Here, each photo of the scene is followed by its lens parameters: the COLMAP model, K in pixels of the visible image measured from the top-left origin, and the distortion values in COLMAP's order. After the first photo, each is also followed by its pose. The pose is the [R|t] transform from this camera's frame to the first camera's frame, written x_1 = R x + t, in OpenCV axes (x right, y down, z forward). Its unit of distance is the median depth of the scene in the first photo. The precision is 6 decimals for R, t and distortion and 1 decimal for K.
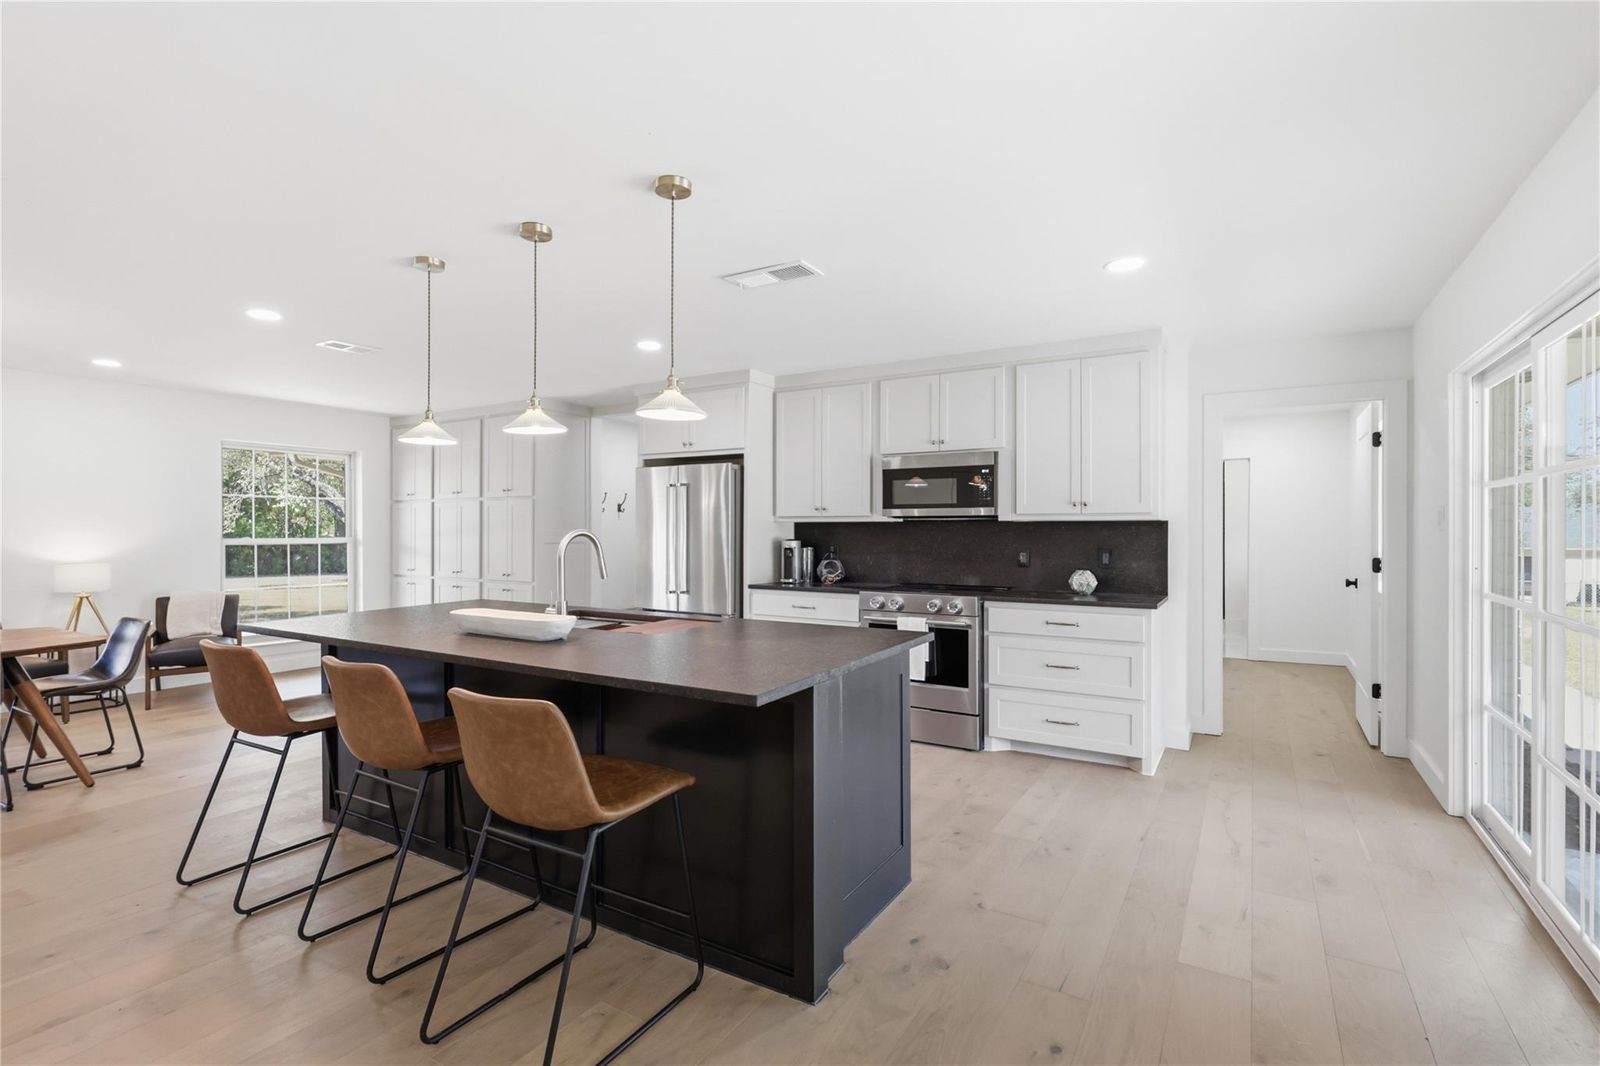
lens RADIAL K [[761.7, 0, 803.7], [0, 761.7, 528.4], [0, 0, 1]] dist [-0.003770, -0.000330]
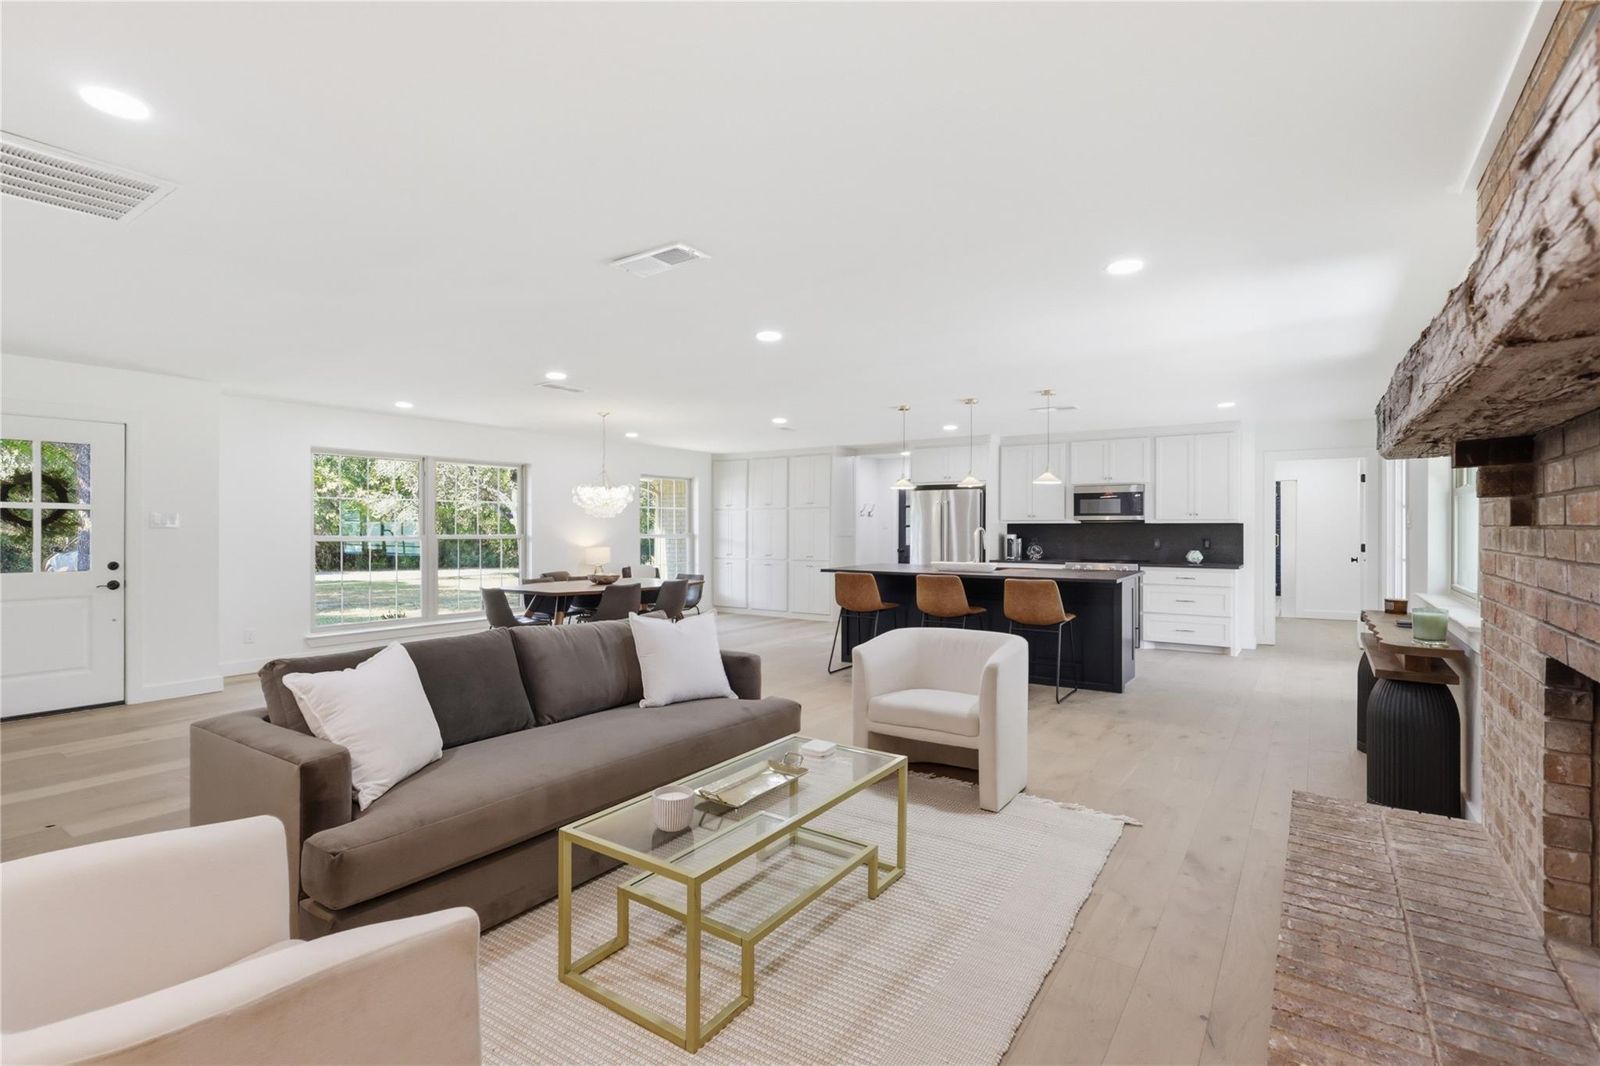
lens RADIAL K [[745.5, 0, 793.5], [0, 745.5, 525.1], [0, 0, 1]] dist [-0.009428, -0.000058]
pose [[0.997137, 0.001118, -0.075610, -0.424513], [-0.001295, 0.999997, -0.002288, 0.000098], [0.075607, 0.002379, 0.997135, -0.787370]]
